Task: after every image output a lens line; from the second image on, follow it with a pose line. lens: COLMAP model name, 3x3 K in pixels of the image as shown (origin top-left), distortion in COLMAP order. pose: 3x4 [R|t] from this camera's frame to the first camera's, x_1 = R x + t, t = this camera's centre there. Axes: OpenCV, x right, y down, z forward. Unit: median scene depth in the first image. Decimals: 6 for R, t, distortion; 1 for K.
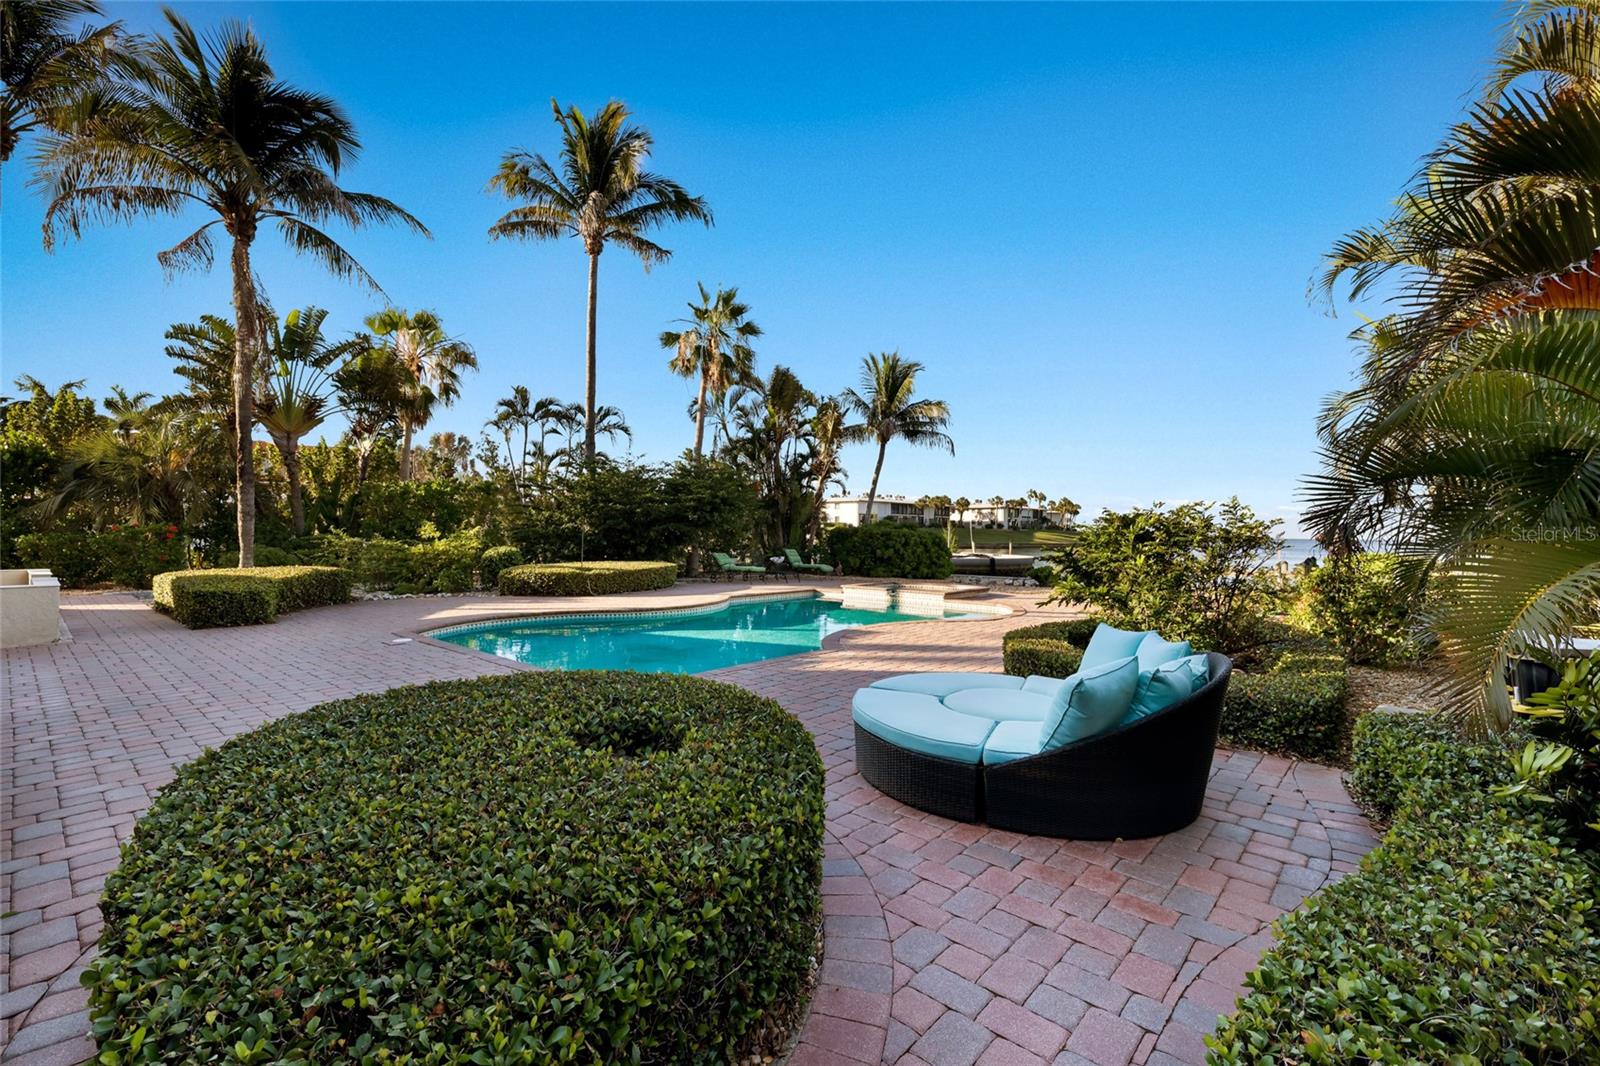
lens RADIAL K [[698.0, 0, 810.8], [0, 698.0, 522.4], [0, 0, 1]] dist [0.001908, 0.001904]
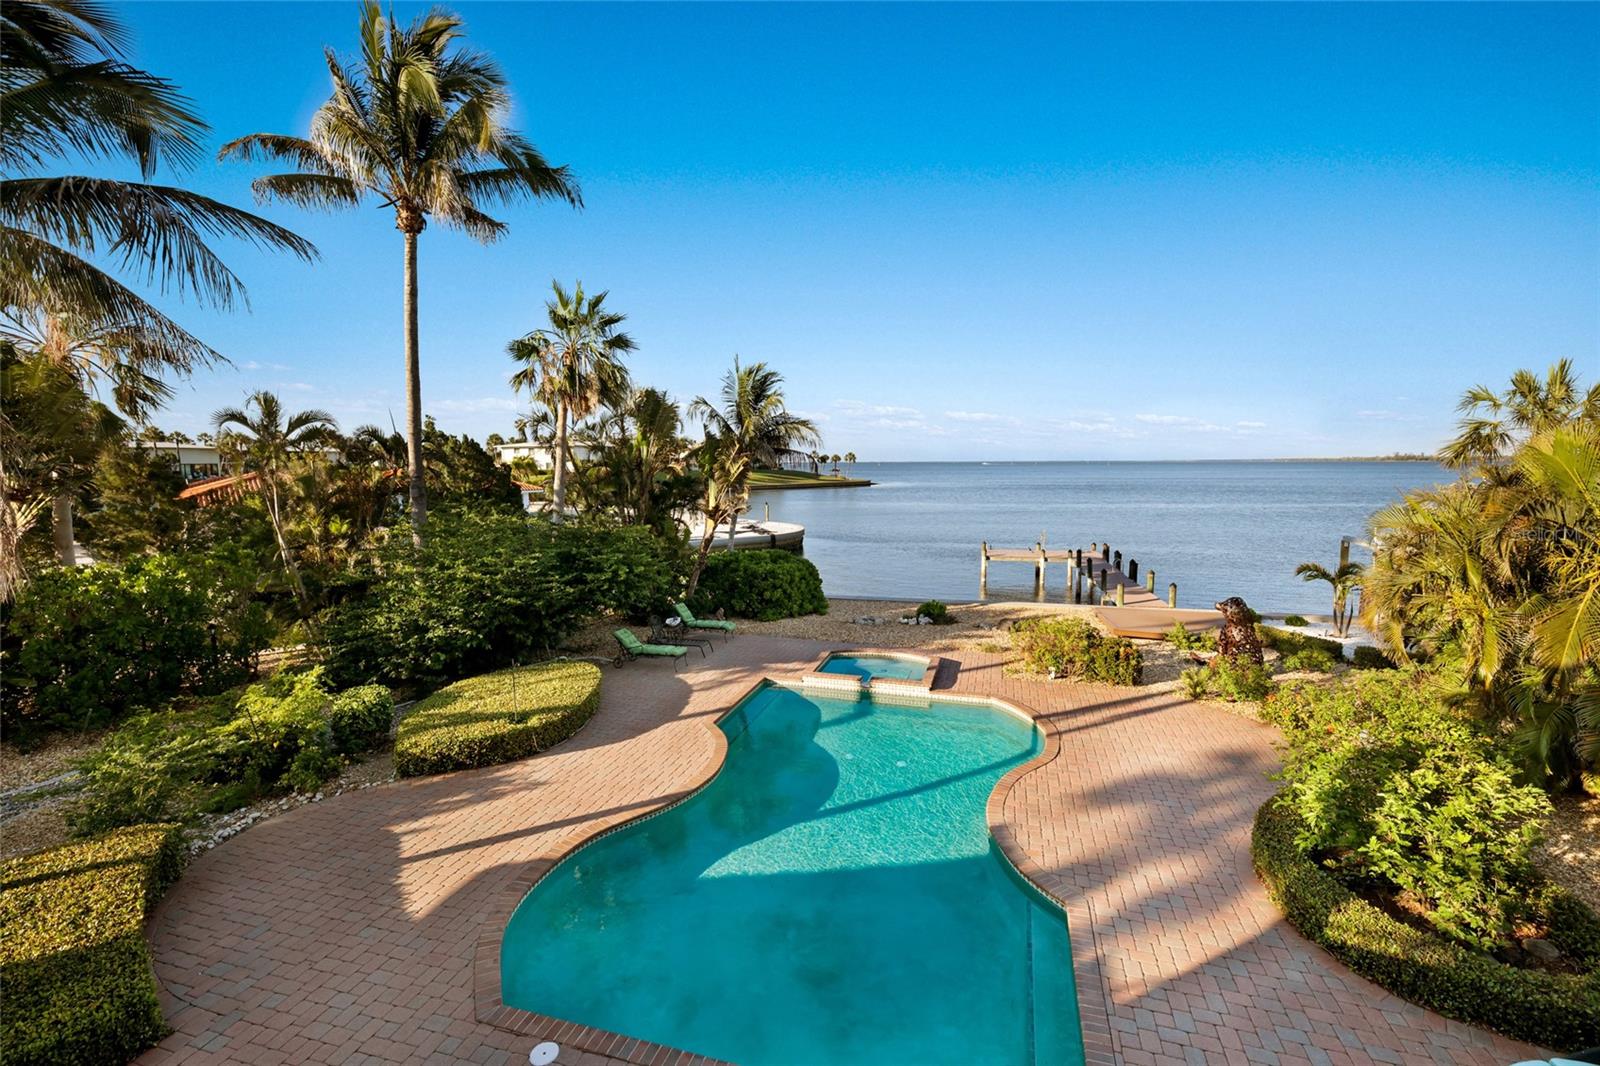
lens RADIAL K [[698.0, 0, 807.8], [0, 698.0, 542.6], [0, 0, 1]] dist [0.001908, 0.001904]
pose [[0.910774, -0.058526, 0.408737, -0.239723], [0.002601, 0.990697, 0.136059, -0.158826], [-0.412898, -0.122856, 0.902453, 0.149632]]
